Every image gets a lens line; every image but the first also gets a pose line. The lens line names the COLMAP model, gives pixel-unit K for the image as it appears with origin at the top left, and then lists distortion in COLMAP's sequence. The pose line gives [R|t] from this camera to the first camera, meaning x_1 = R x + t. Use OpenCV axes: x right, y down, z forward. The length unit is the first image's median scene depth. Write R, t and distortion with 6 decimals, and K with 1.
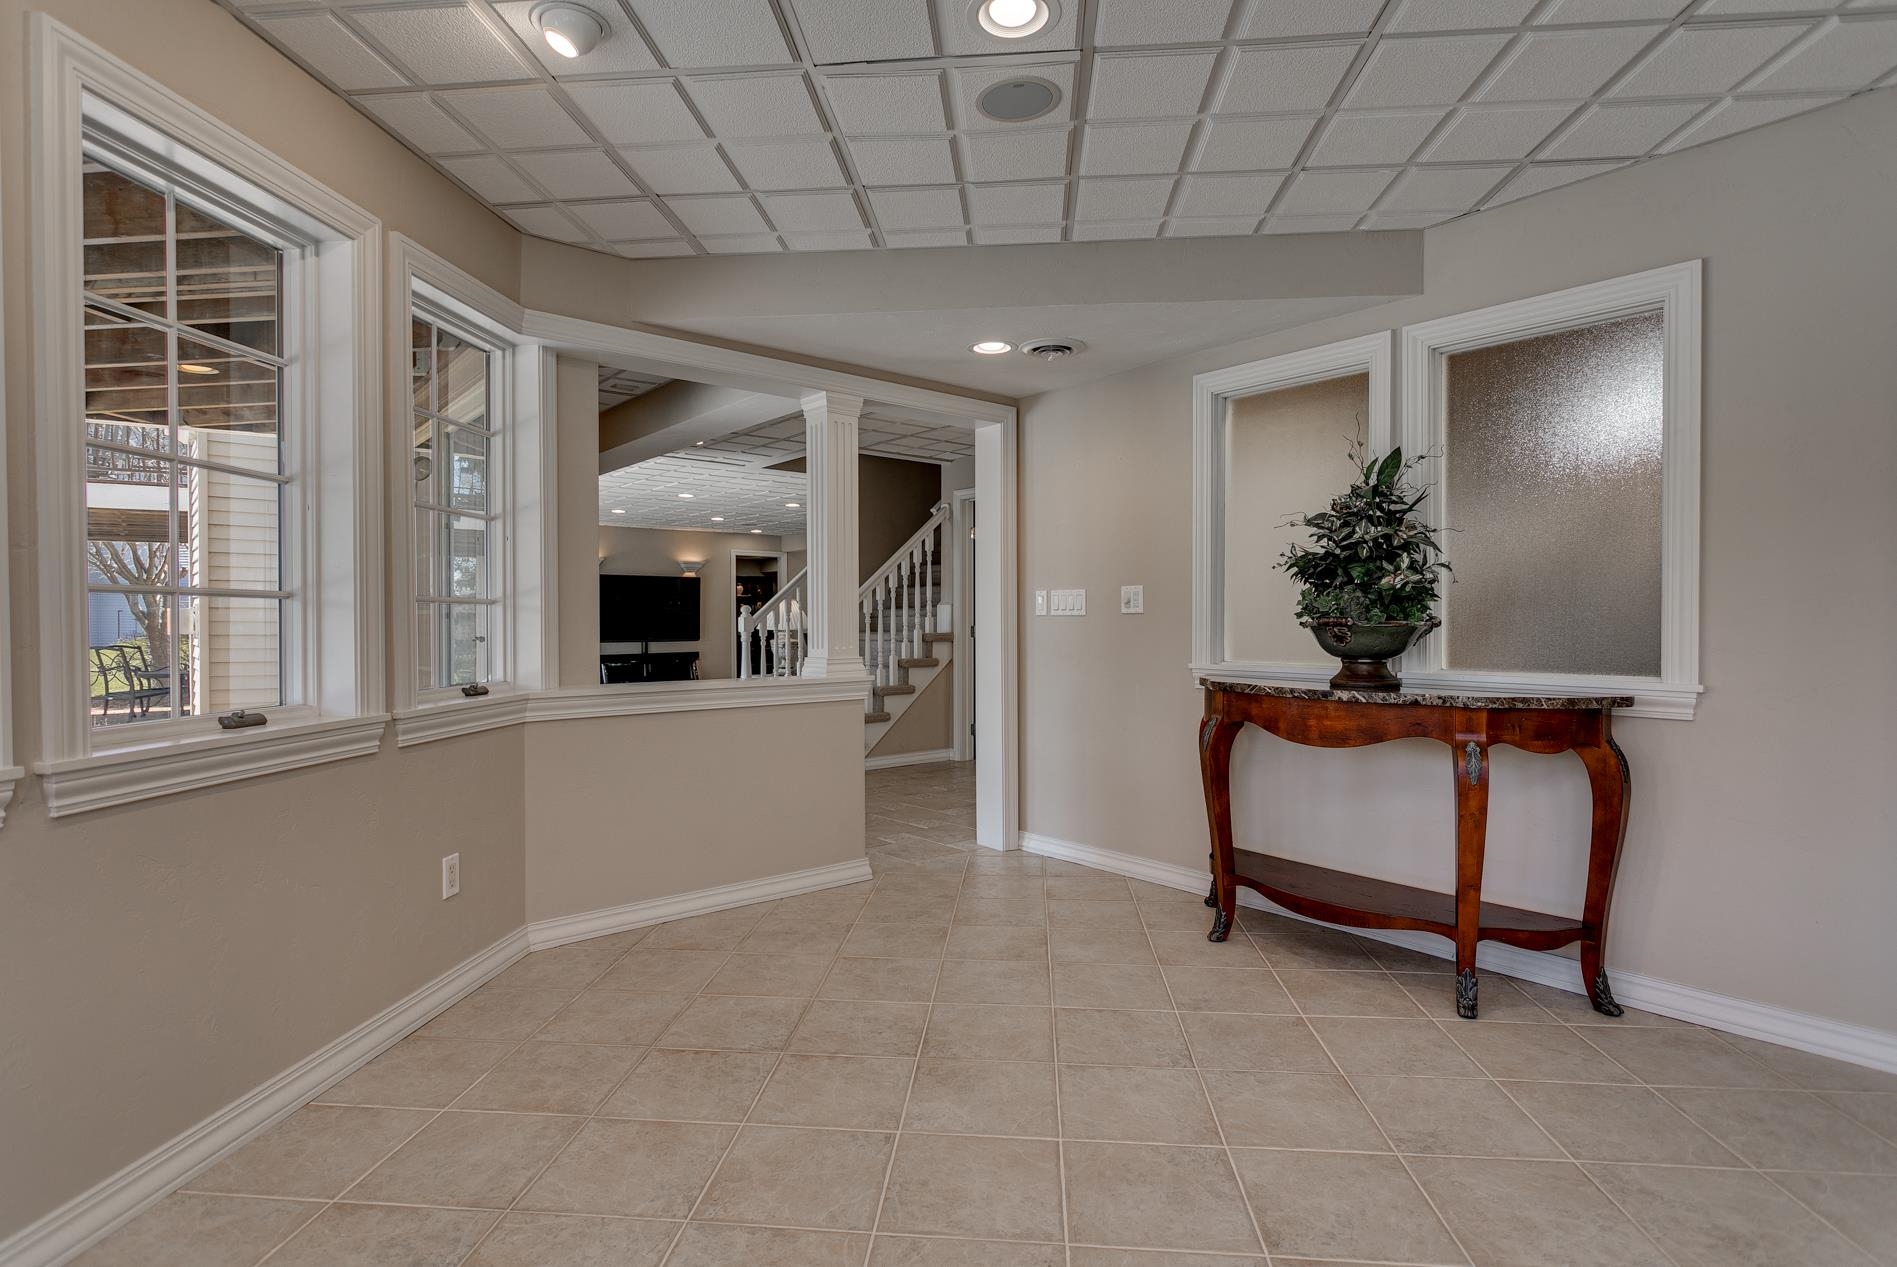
lens RADIAL K [[971.2, 0, 947.9], [0, 971.2, 635.2], [0, 0, 1]] dist [0.005251, 0.000988]
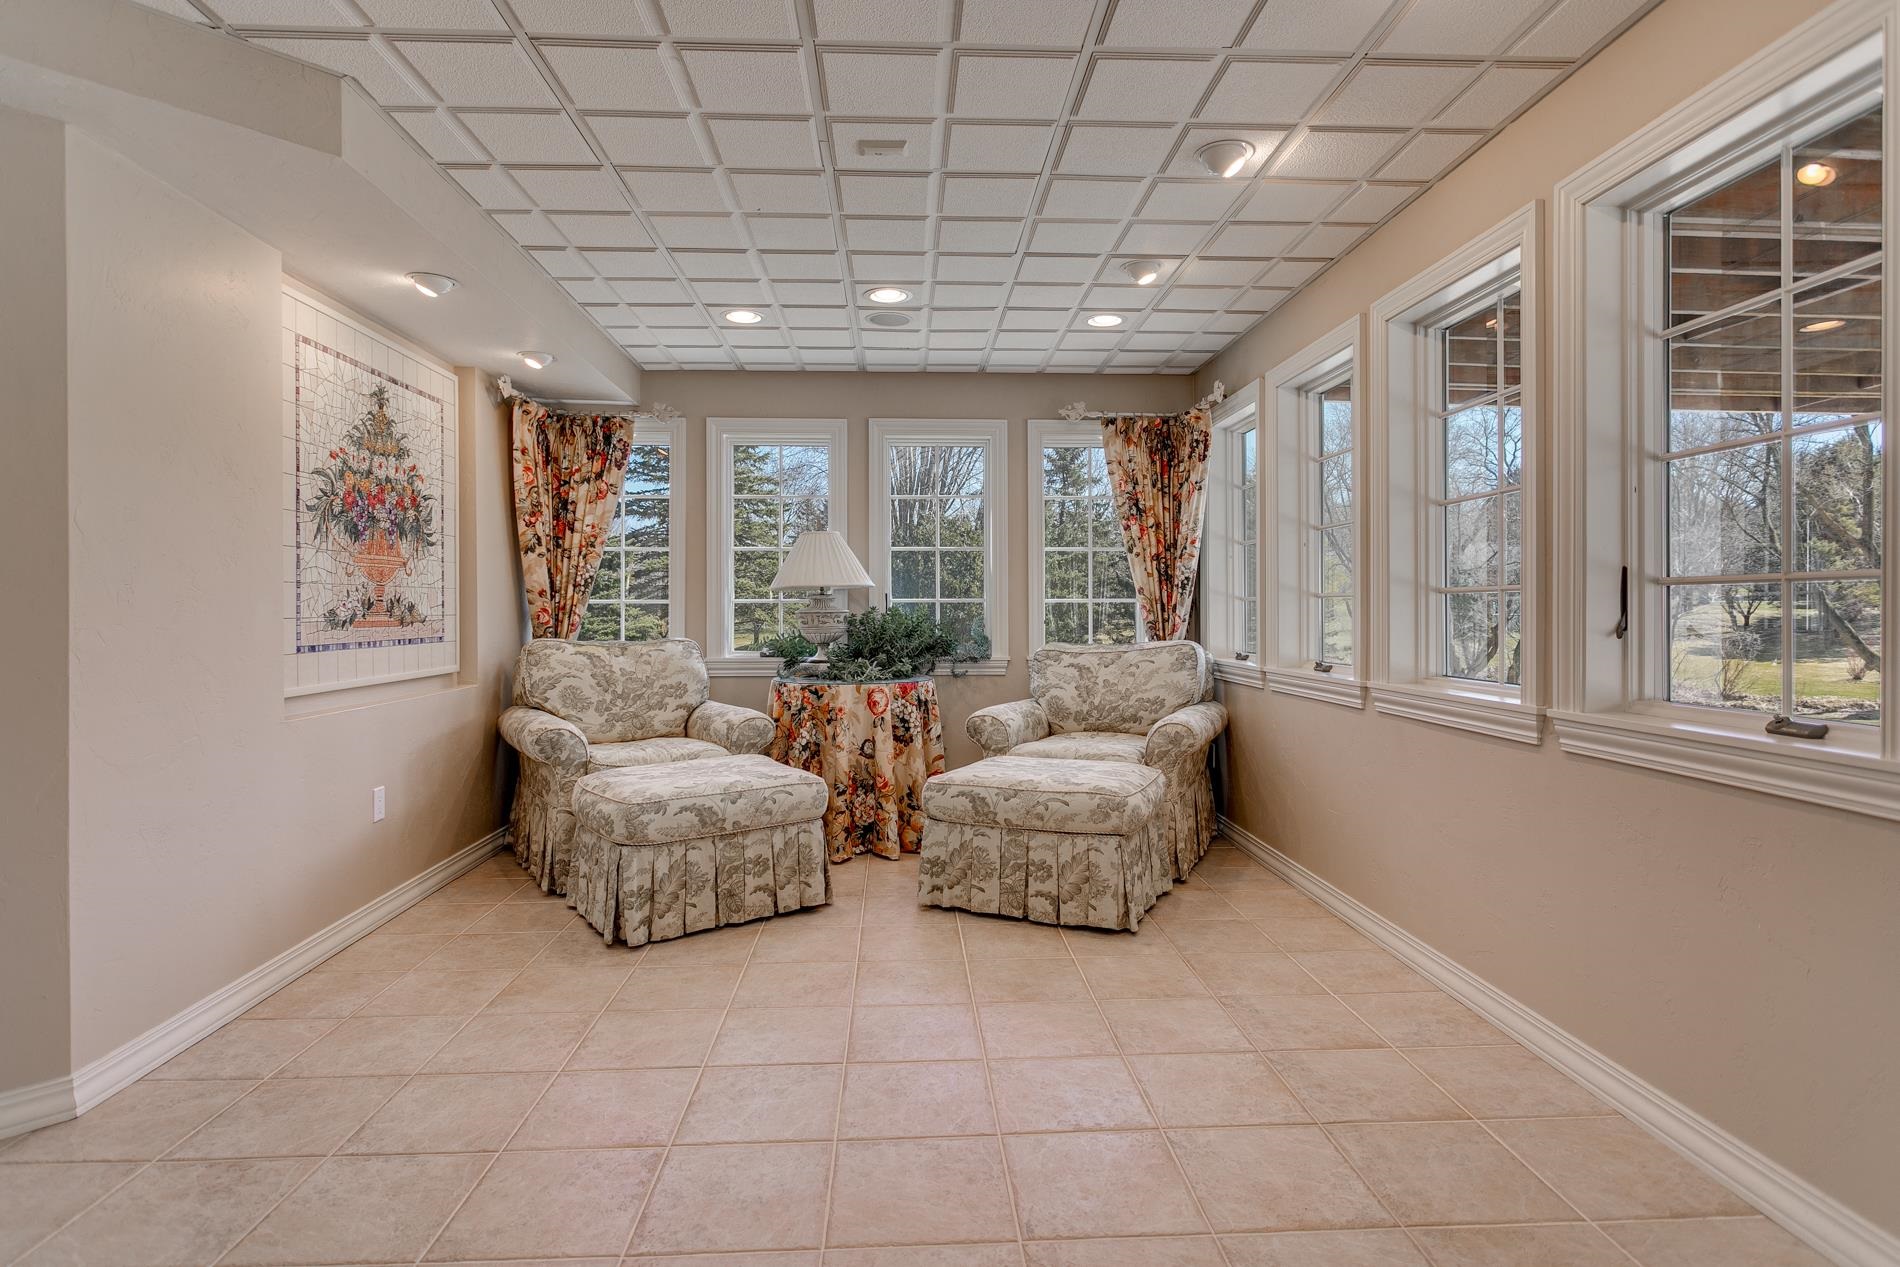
lens RADIAL K [[972.8, 0, 947.7], [0, 972.8, 625.1], [0, 0, 1]] dist [0.005251, 0.000988]
pose [[-0.991580, 0.006363, -0.129339, 0.119864], [0.005113, 0.999937, 0.009993, -0.014437], [0.129395, 0.009248, -0.991550, 1.912561]]
